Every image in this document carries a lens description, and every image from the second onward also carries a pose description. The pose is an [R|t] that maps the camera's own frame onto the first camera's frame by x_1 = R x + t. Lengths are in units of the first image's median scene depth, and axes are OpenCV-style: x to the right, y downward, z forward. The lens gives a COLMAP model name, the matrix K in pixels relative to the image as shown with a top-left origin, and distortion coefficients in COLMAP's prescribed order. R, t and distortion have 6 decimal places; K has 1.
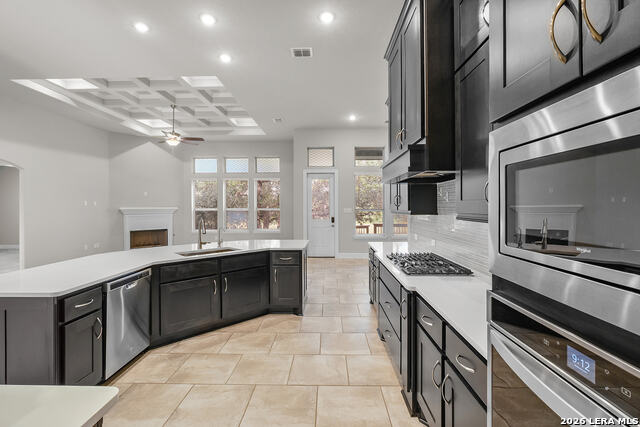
lens RADIAL K [[299.7, 0, 320.2], [0, 299.7, 205.6], [0, 0, 1]] dist [0.000003, -0.000045]
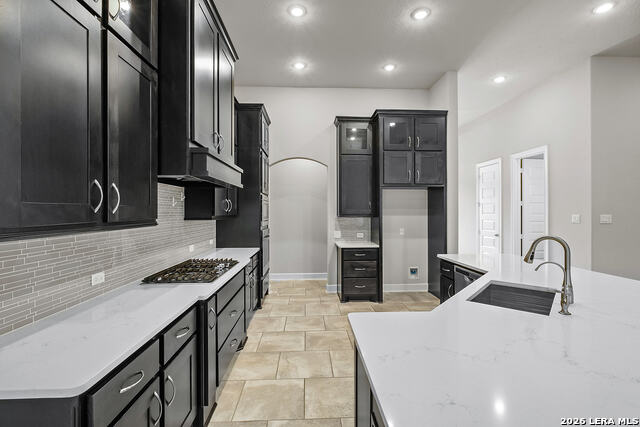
lens RADIAL K [[299.7, 0, 318.0], [0, 299.7, 212.7], [0, 0, 1]] dist [0.000003, -0.000045]
pose [[-0.997574, 0.007756, -0.069182, 0.005774], [0.007591, 0.999968, 0.002647, 0.001857], [0.069200, 0.002116, -0.997601, 0.640009]]
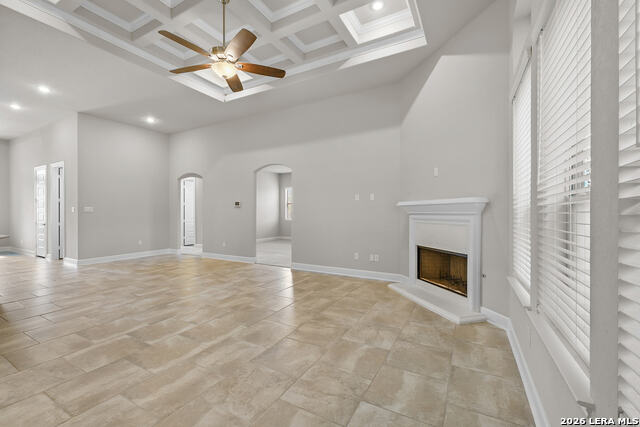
lens RADIAL K [[271.7, 0, 321.5], [0, 271.7, 212.2], [0, 0, 1]] dist [-0.000910, 0.001194]
pose [[-0.465729, 0.007177, -0.884899, -0.129566], [0.005289, 0.999972, 0.005326, 0.022784], [0.884912, -0.002199, -0.465753, 1.125618]]
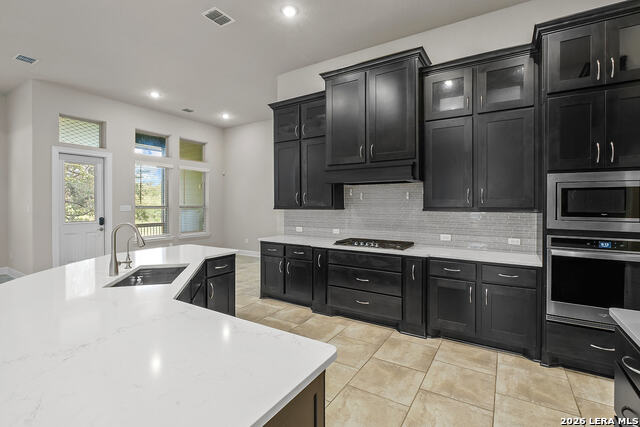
lens RADIAL K [[299.7, 0, 320.6], [0, 299.7, 204.6], [0, 0, 1]] dist [0.000003, -0.000045]
pose [[0.511925, -0.000846, 0.859030, -0.310195], [-0.004313, 0.999984, 0.003555, 0.001796], [-0.859019, -0.005525, 0.511913, 0.162081]]
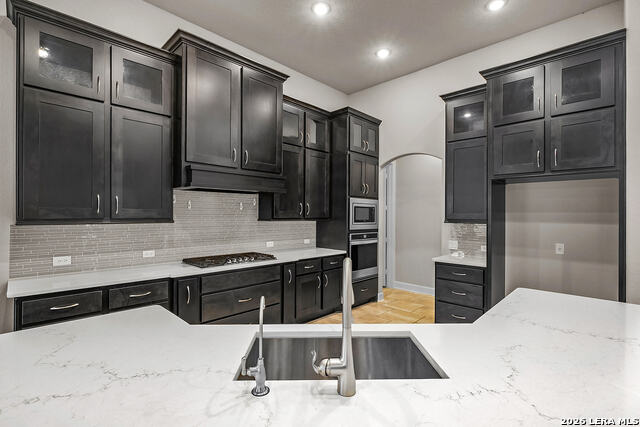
lens RADIAL K [[299.7, 0, 322.1], [0, 299.7, 214.8], [0, 0, 1]] dist [0.000003, -0.000045]
pose [[-0.726435, -0.000059, 0.687235, -0.249337], [-0.005512, 0.999968, -0.005741, 0.003693], [-0.687213, -0.007959, -0.726412, 0.524767]]
